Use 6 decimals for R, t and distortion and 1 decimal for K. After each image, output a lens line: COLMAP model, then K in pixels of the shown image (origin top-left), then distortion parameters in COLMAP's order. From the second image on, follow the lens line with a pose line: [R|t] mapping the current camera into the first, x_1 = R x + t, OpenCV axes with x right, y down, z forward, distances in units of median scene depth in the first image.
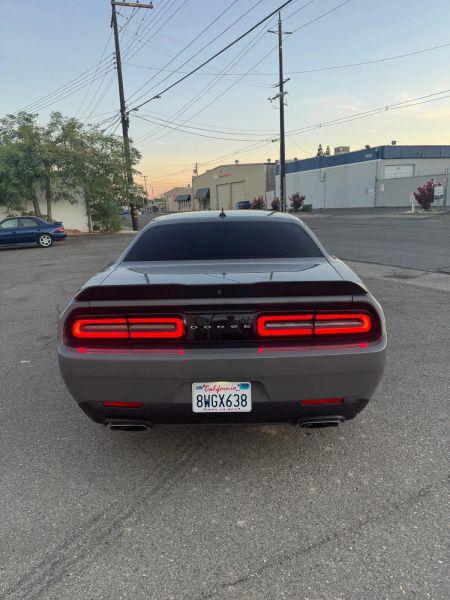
lens RADIAL K [[425.6, 0, 222.8], [0, 425.6, 303.7], [0, 0, 1]] dist [0.061504, -0.076713]
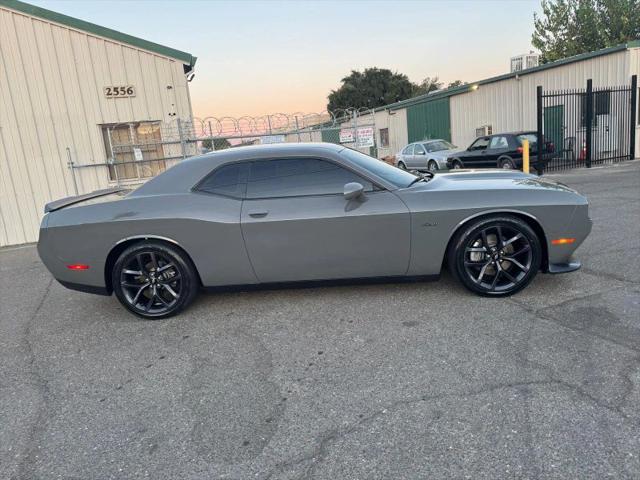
lens RADIAL K [[453.9, 0, 318.0], [0, 453.9, 236.9], [0, 0, 1]] dist [0.061504, -0.076713]
pose [[-0.046316, 0.242343, -0.969085, 0.215680], [-0.129582, 0.960471, 0.246382, -0.054836], [0.990486, 0.136988, -0.013082, 0.217883]]
